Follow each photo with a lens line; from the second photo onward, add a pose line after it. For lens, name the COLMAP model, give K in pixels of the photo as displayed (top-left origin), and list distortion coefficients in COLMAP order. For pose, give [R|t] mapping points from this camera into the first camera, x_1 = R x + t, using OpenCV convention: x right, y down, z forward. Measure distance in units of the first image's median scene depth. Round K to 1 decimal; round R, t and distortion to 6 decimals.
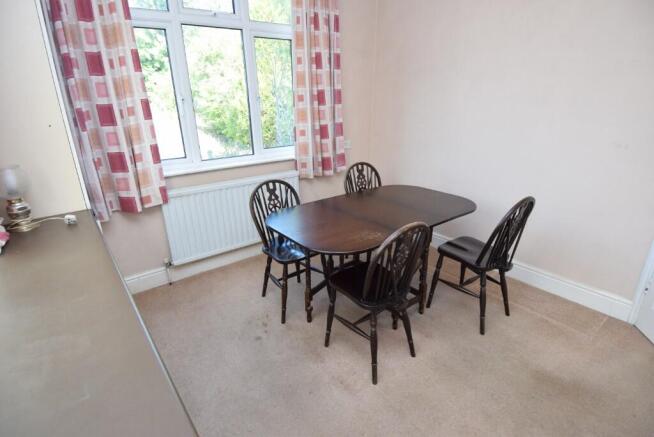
lens RADIAL K [[341.3, 0, 329.7], [0, 341.3, 220.1], [0, 0, 1]] dist [0.037285, -0.047782]
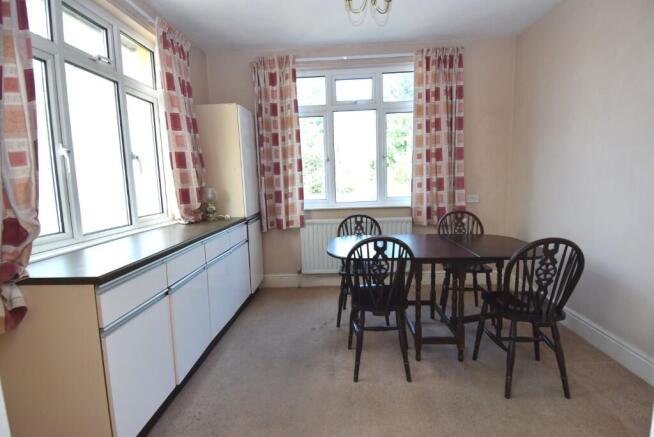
lens RADIAL K [[341.3, 0, 329.7], [0, 341.3, 220.1], [0, 0, 1]] dist [0.037285, -0.047782]
pose [[0.753198, 0.066237, -0.654450, 0.568183], [-0.208341, 0.967717, -0.141835, 0.104933], [0.623928, 0.243179, 0.742683, -0.008881]]
